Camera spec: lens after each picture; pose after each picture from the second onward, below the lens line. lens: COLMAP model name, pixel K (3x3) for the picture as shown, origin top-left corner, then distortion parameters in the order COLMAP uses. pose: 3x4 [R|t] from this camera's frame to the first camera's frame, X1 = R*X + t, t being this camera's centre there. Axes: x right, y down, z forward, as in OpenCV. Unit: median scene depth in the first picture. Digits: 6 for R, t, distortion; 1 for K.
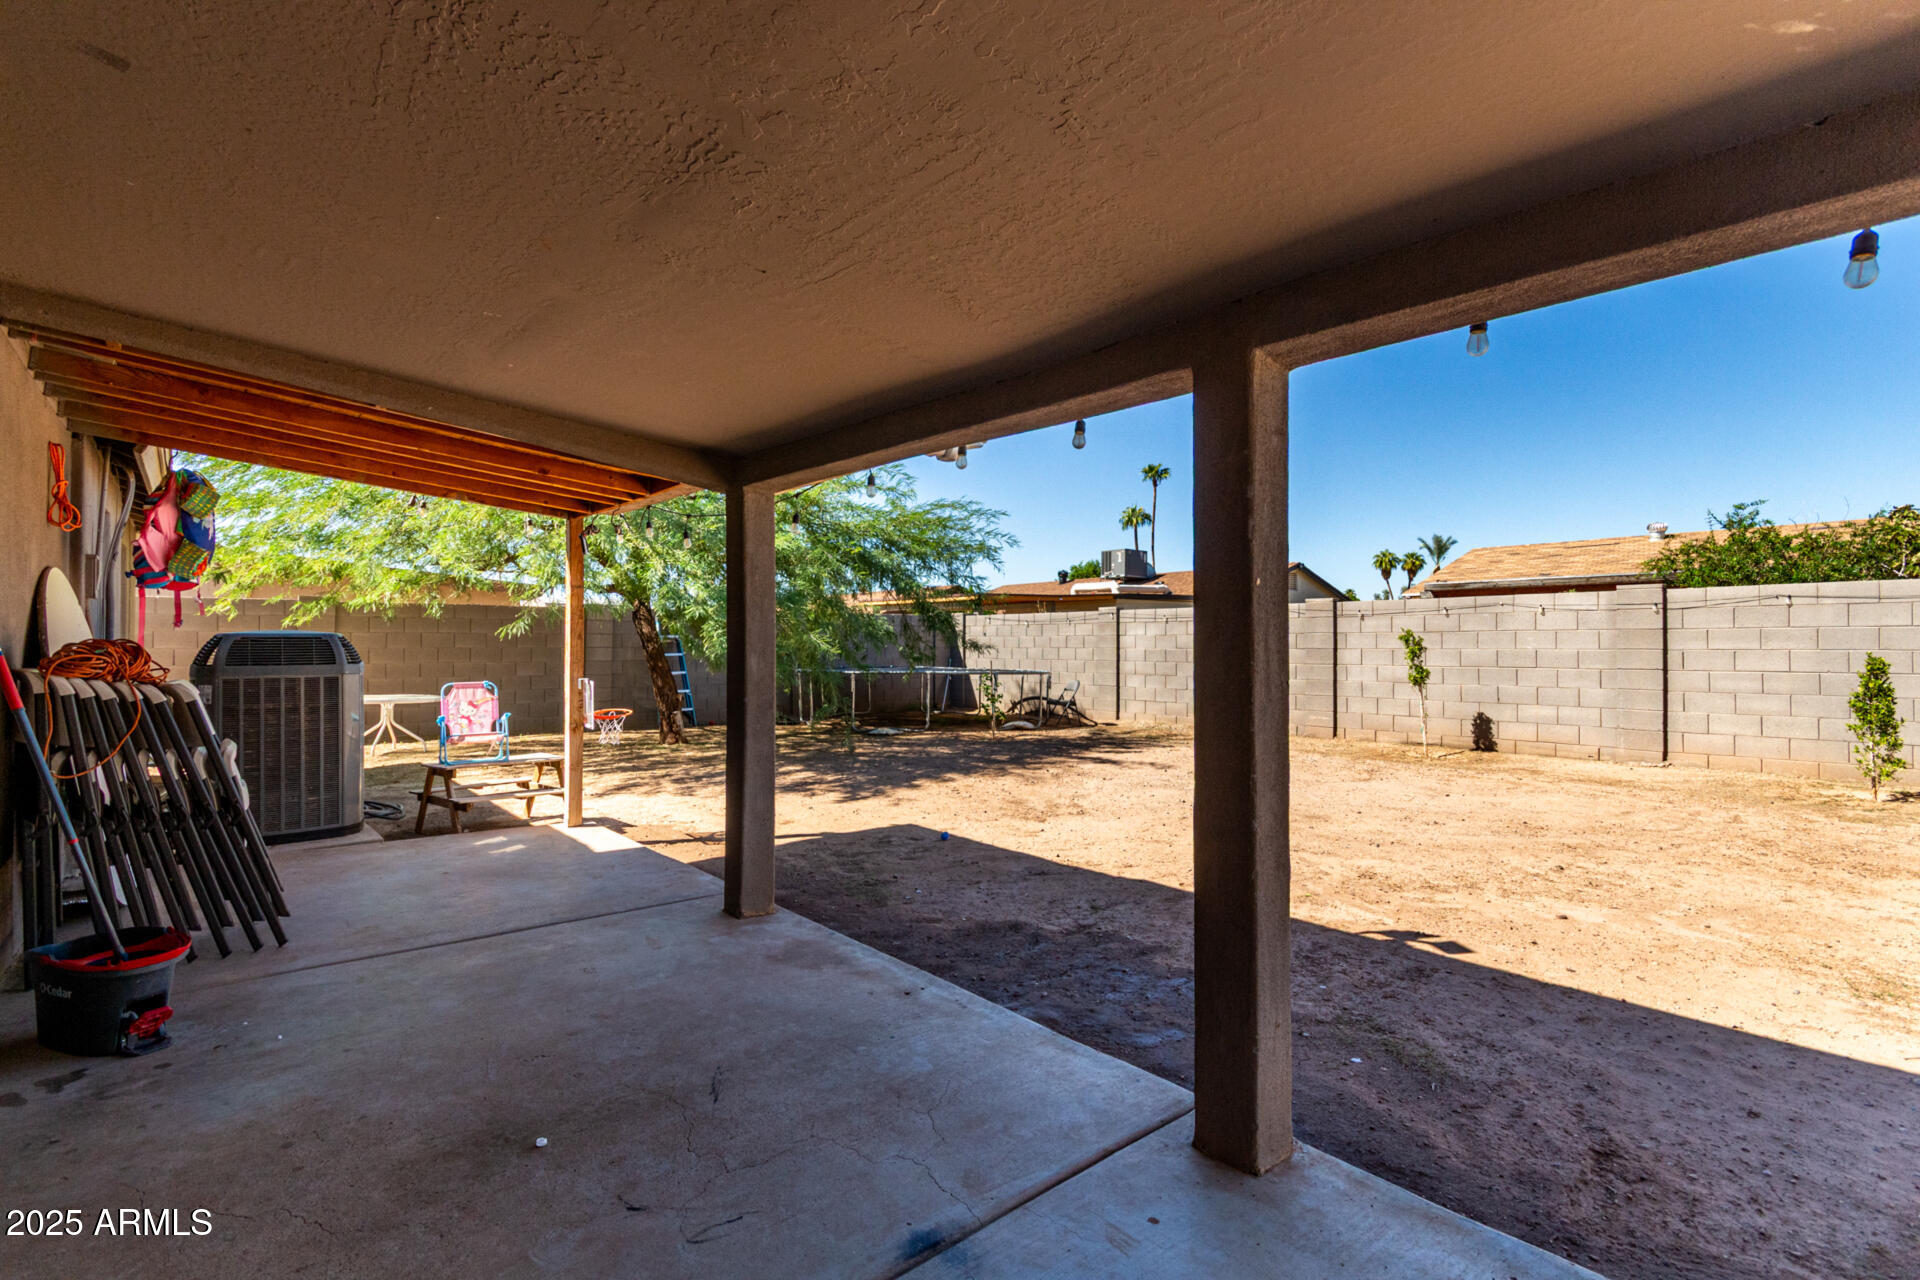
lens RADIAL K [[905.7, 0, 1007.3], [0, 905.7, 629.9], [0, 0, 1]] dist [0.002457, 0.000963]
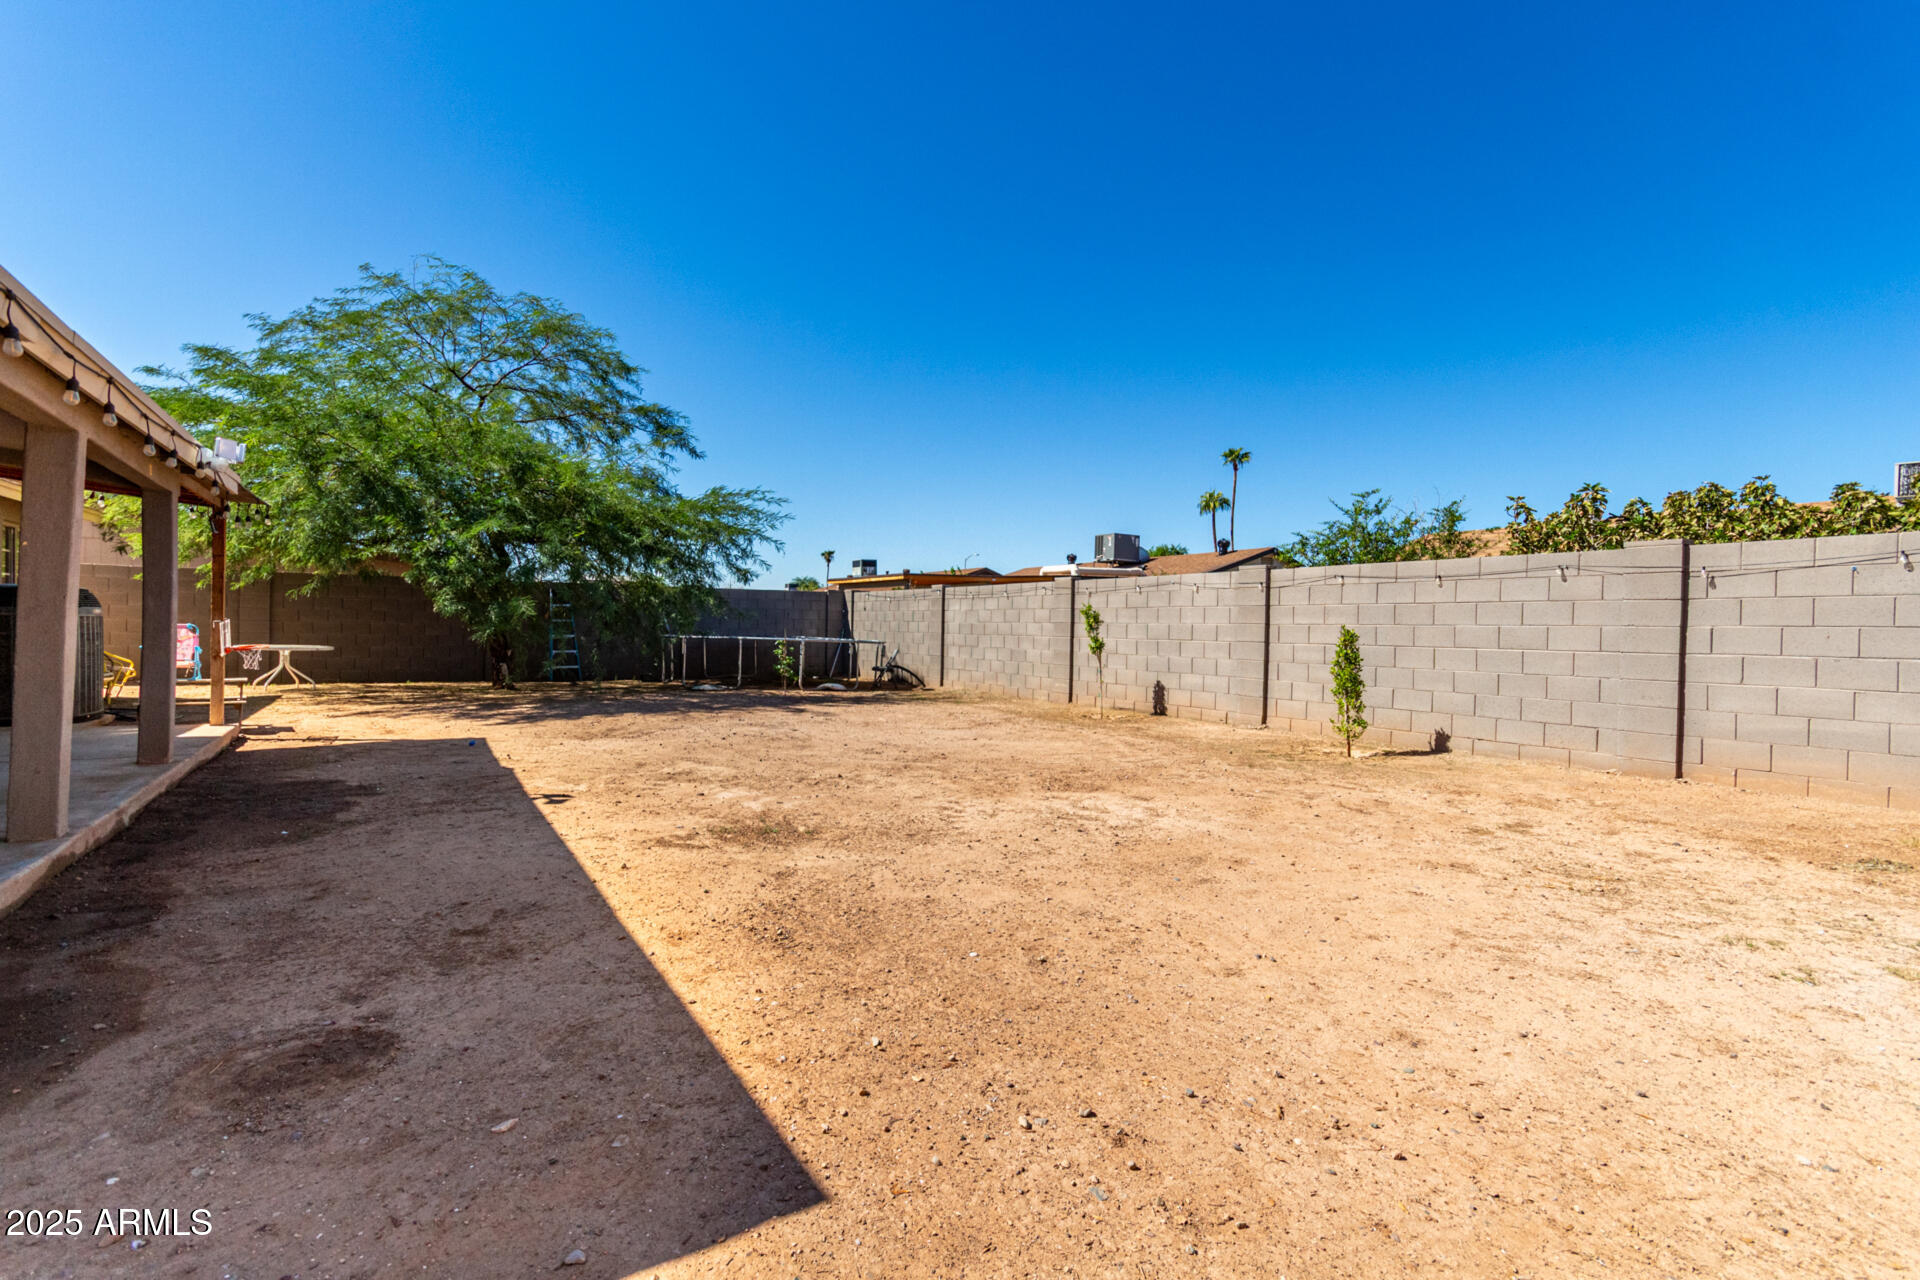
lens RADIAL K [[905.7, 0, 1007.3], [0, 905.7, 629.9], [0, 0, 1]] dist [0.002457, 0.000963]
pose [[0.990938, 0.019158, -0.132945, 0.358643], [-0.016928, 0.999697, 0.017882, 0.009092], [0.133247, -0.015470, 0.990962, -0.089680]]
